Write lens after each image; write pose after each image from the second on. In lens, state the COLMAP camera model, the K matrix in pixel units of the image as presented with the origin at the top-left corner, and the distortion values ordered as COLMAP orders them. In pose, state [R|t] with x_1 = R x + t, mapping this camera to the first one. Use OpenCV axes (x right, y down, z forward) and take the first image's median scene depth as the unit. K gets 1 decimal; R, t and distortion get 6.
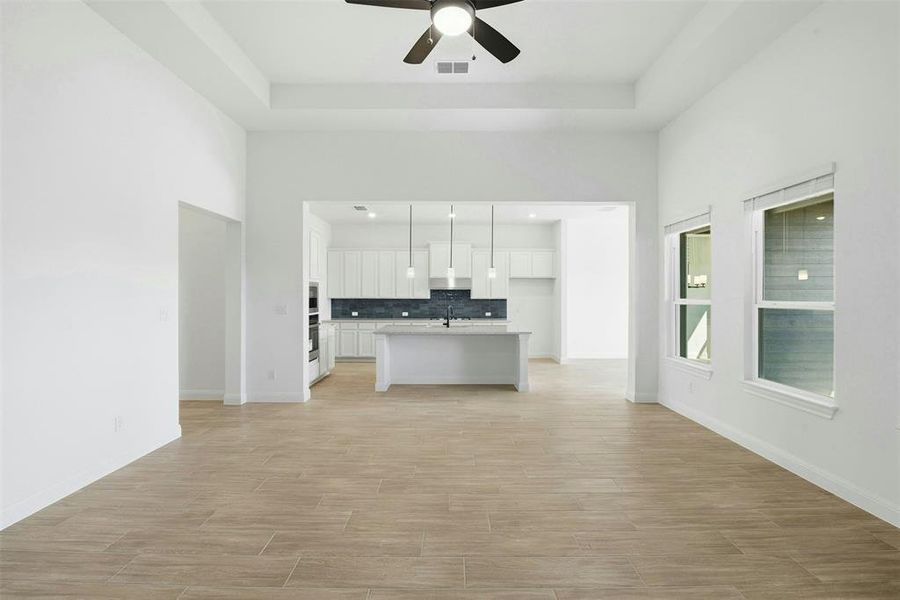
lens RADIAL K [[389.5, 0, 450.9], [0, 389.5, 295.5], [0, 0, 1]] dist [-0.015641, -0.000251]
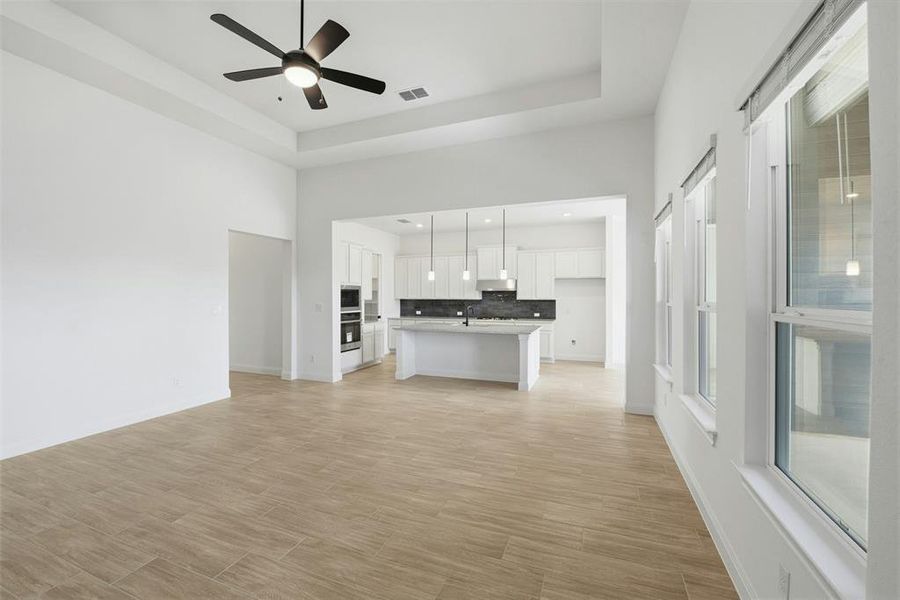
lens RADIAL K [[372.7, 0, 450.4], [0, 372.7, 296.0], [0, 0, 1]] dist [-0.014836, -0.000062]
pose [[0.929783, -0.002359, -0.368100, 0.408334], [0.001658, 0.999996, -0.002219, 0.001112], [0.368103, 0.001453, 0.929784, 0.029378]]
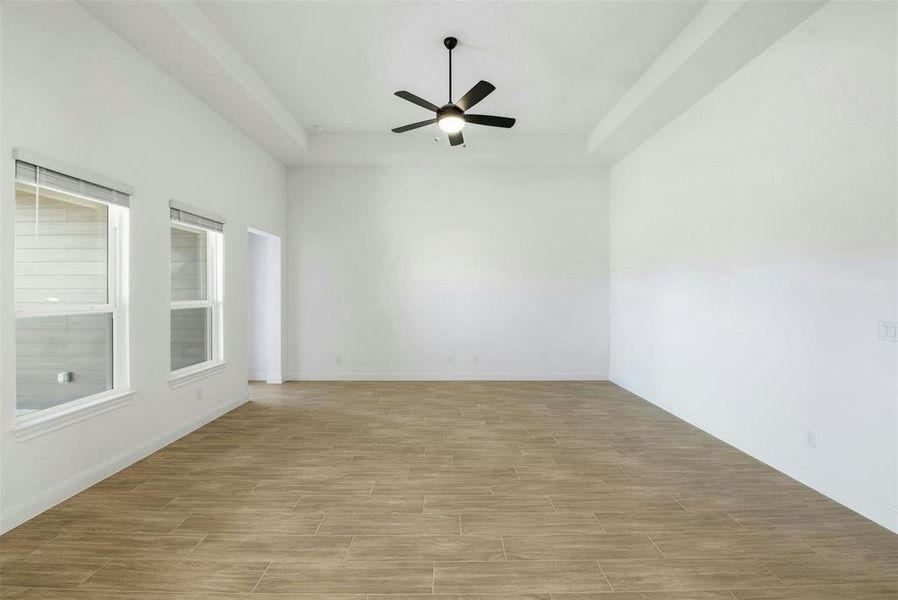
lens RADIAL K [[371.9, 0, 449.4], [0, 371.9, 296.0], [0, 0, 1]] dist [-0.014836, -0.000062]
pose [[-0.999894, -0.002385, -0.014381, 0.013291], [-0.002507, 0.999961, 0.008450, -0.010561], [0.014360, 0.008485, -0.999861, 1.150442]]
